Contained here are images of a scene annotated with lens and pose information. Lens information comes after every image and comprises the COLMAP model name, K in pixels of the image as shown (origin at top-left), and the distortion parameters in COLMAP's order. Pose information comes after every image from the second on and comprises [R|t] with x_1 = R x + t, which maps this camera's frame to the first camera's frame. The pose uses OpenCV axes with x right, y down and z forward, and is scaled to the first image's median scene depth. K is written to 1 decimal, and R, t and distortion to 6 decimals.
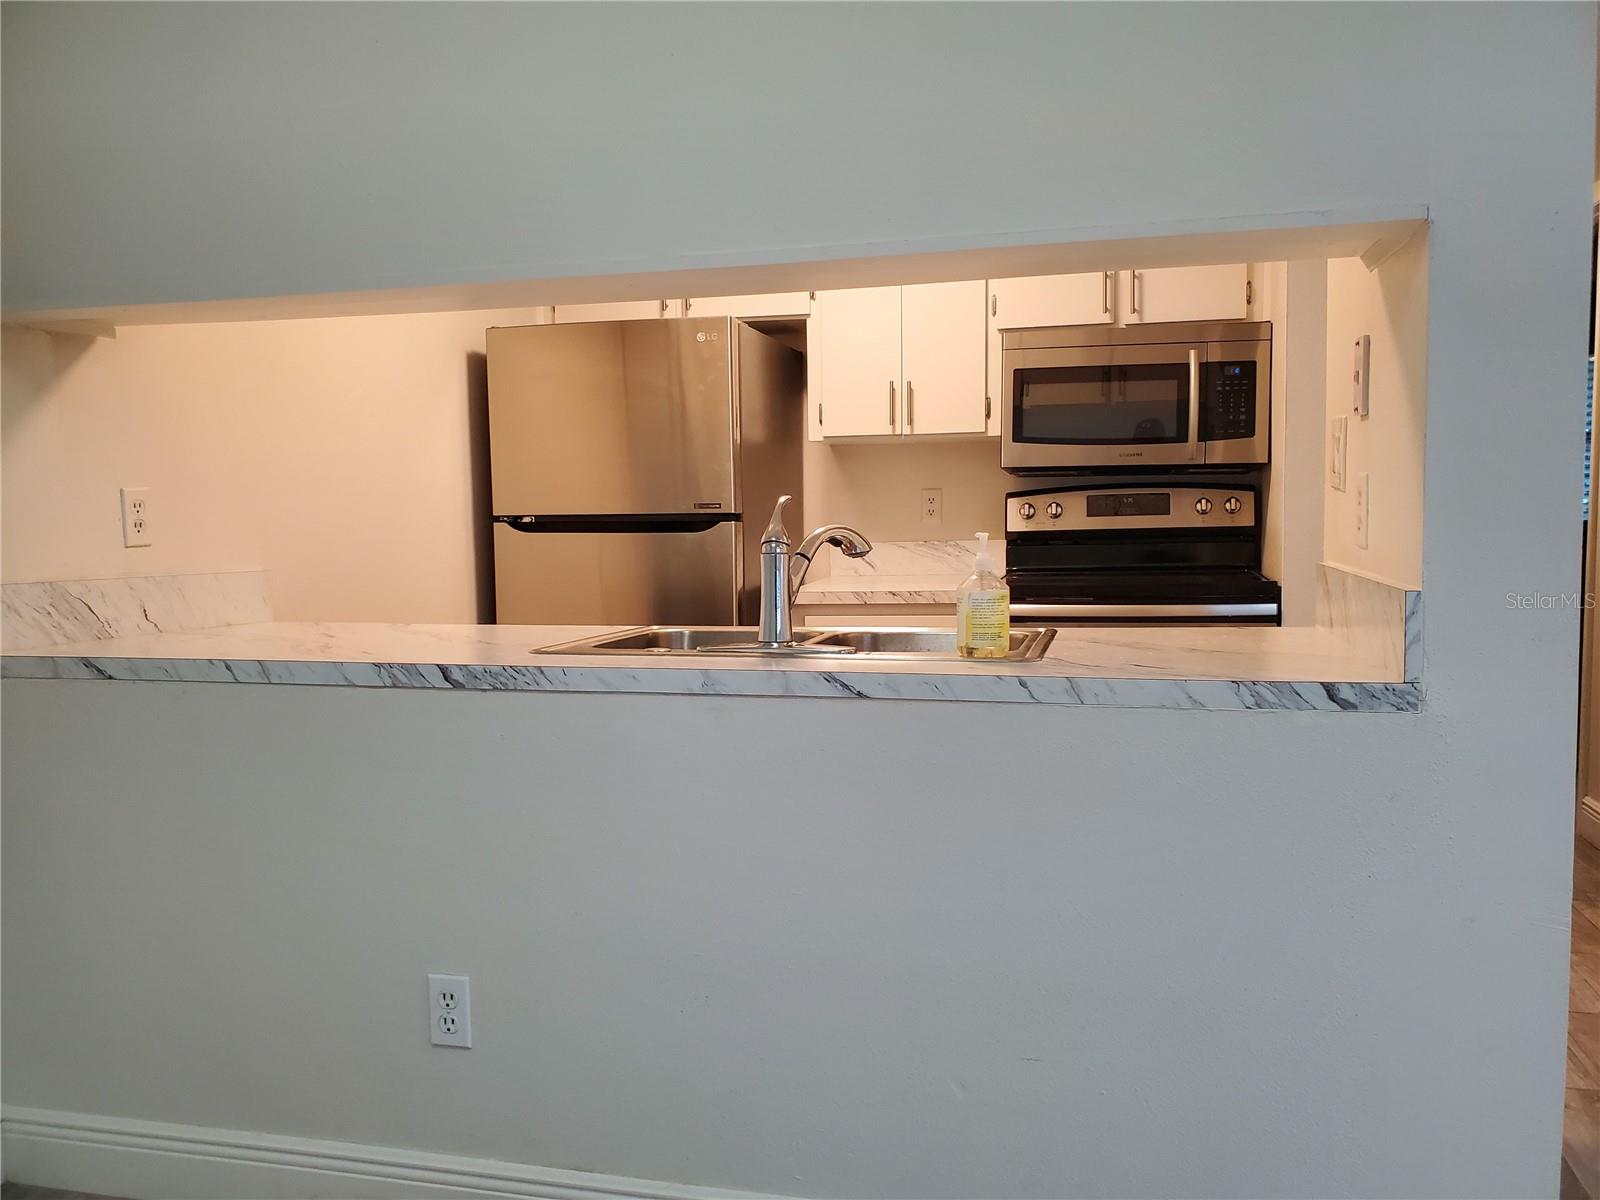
lens RADIAL K [[1247.7, 0, 803.0], [0, 1247.7, 609.7], [0, 0, 1]] dist [0.014393, -0.015551]
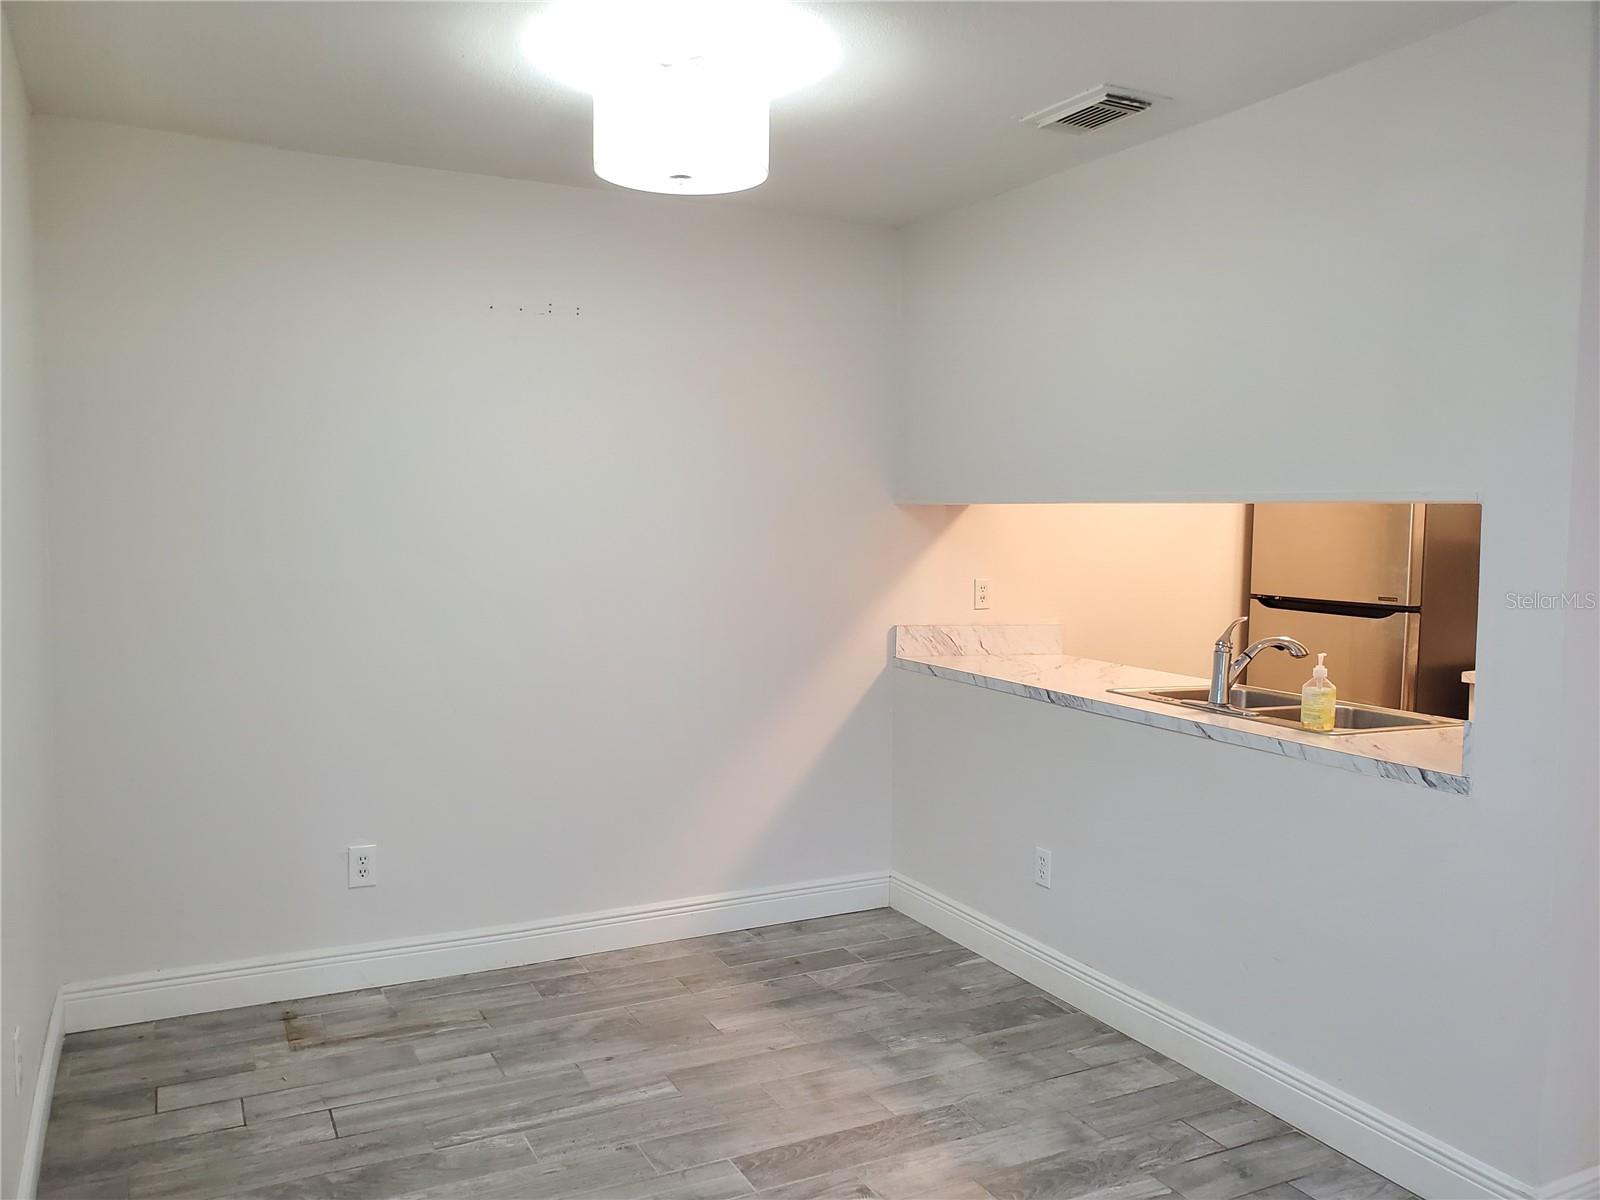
lens RADIAL K [[1247.7, 0, 795.7], [0, 1247.7, 593.1], [0, 0, 1]] dist [0.014393, -0.015551]
pose [[0.662140, 0.073358, -0.745781, 0.479593], [-0.088430, 0.995892, 0.019448, -0.059182], [0.744145, 0.053073, 0.665907, -0.331089]]
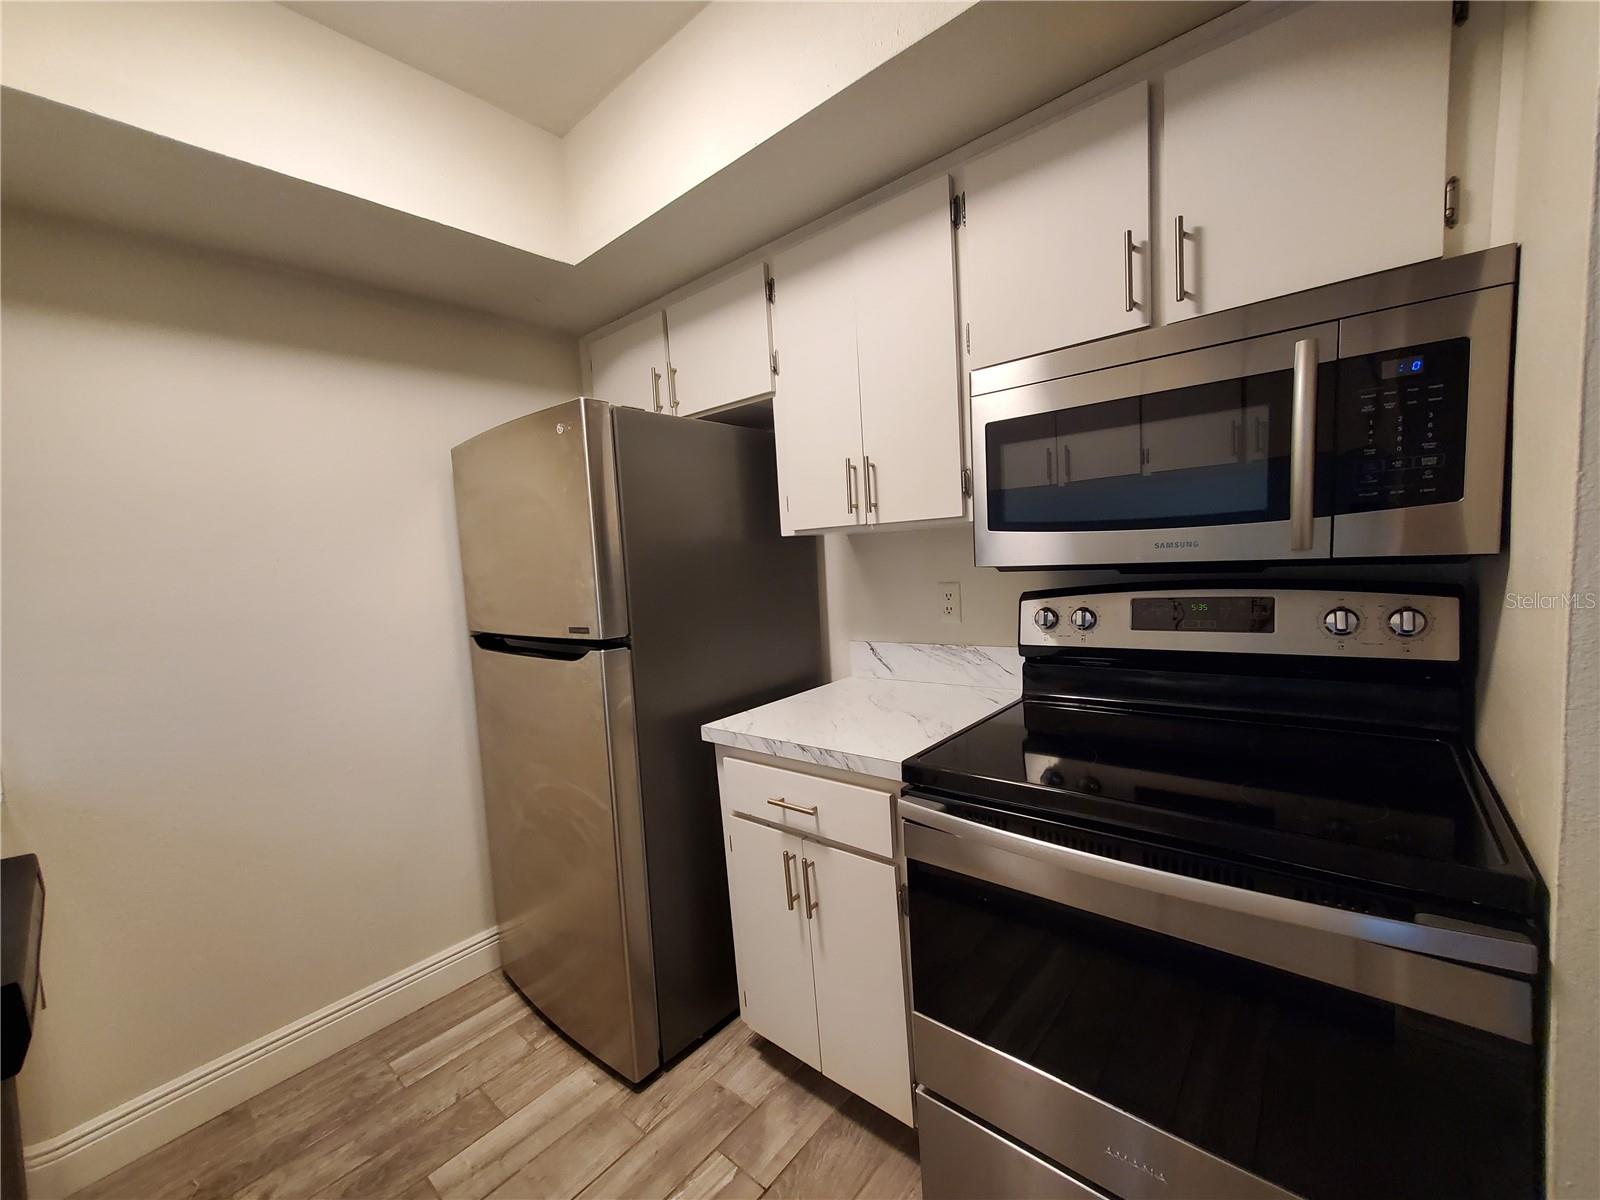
lens RADIAL K [[636.0, 0, 814.9], [0, 636.0, 608.9], [0, 0, 1]] dist [0.009128, -0.000661]
pose [[0.902695, 0.002392, -0.430274, 0.242442], [0.005228, 0.999850, 0.016527, -0.101690], [0.430249, -0.017168, 0.902547, 0.668179]]
